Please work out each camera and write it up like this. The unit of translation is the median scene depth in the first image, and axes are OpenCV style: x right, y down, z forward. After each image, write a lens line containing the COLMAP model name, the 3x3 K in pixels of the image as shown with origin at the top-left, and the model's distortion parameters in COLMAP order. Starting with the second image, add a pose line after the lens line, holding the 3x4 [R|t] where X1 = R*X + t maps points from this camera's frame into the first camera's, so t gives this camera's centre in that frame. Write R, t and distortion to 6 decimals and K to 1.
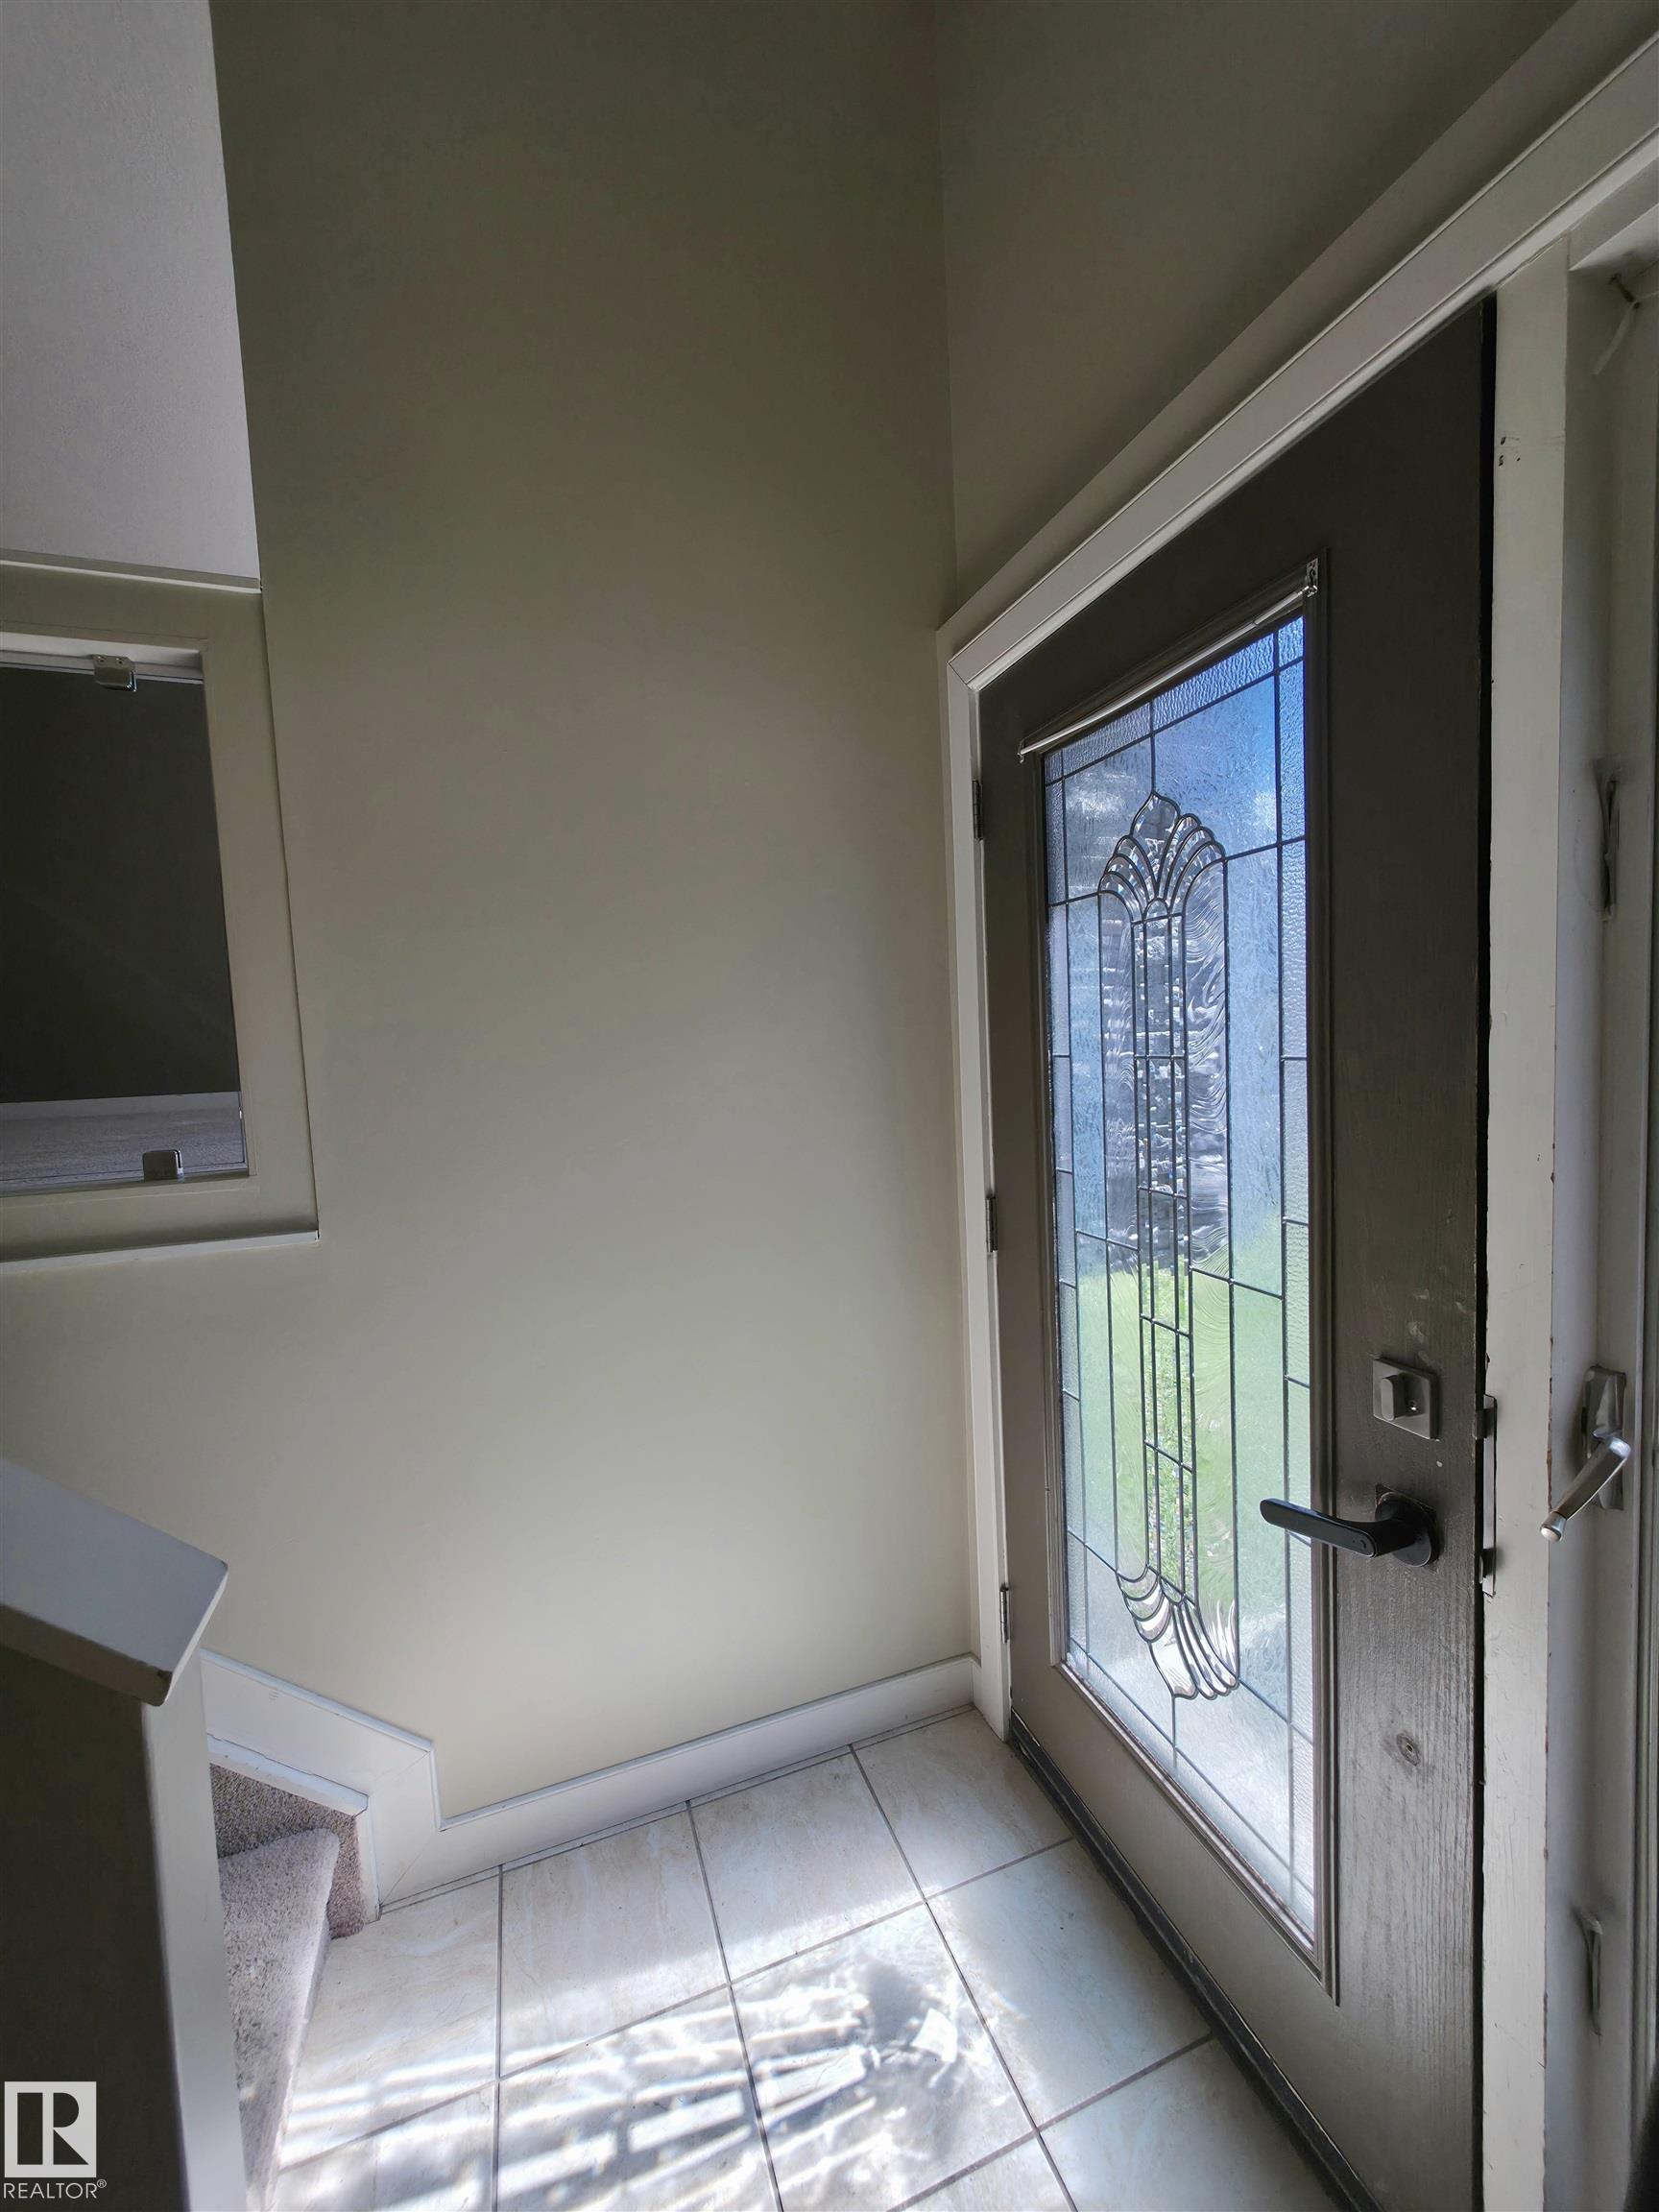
lens RADIAL K [[877.6, 0, 829.5], [0, 877.6, 1106.0], [0, 0, 1]] dist [0.001723, -0.000019]
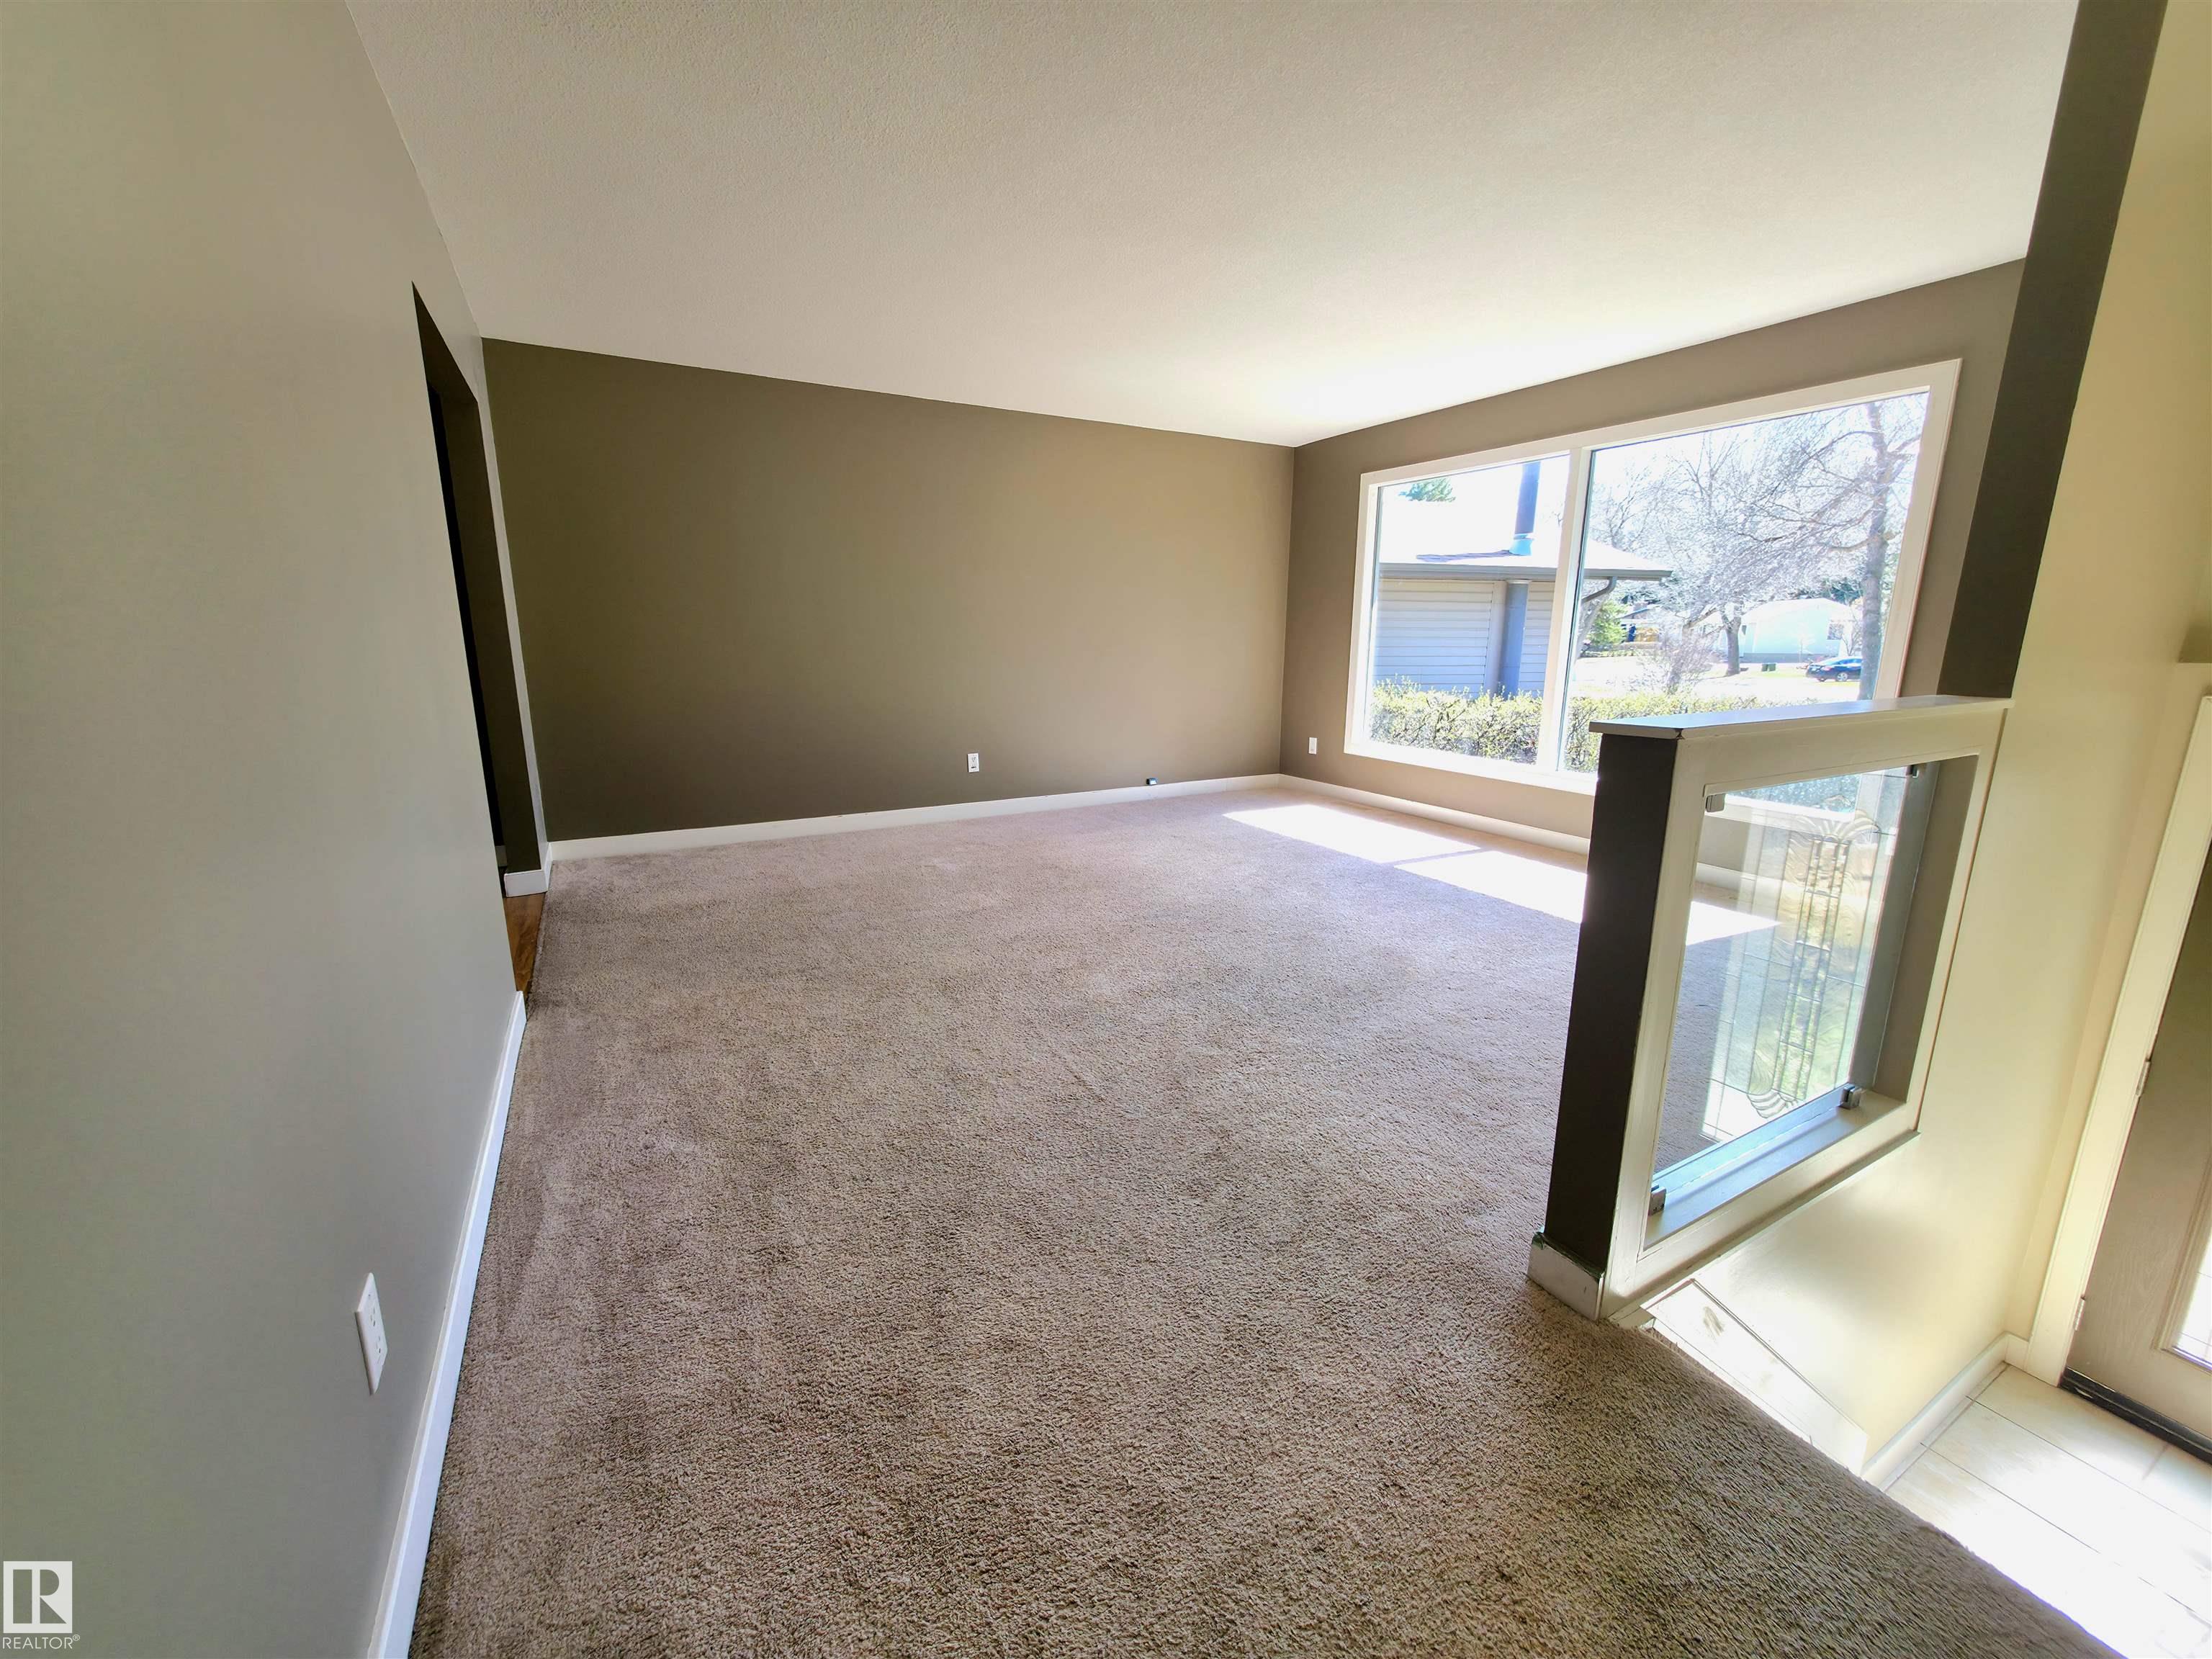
lens RADIAL K [[877.0, 0, 1099.4], [0, 877.0, 825.0], [0, 0, 1]] dist [0.001752, -0.000243]
pose [[0.986842, 0.014481, 0.161035, -2.682228], [-0.036190, 0.990494, 0.132707, -0.620131], [-0.157582, -0.136789, 0.977986, -0.174426]]
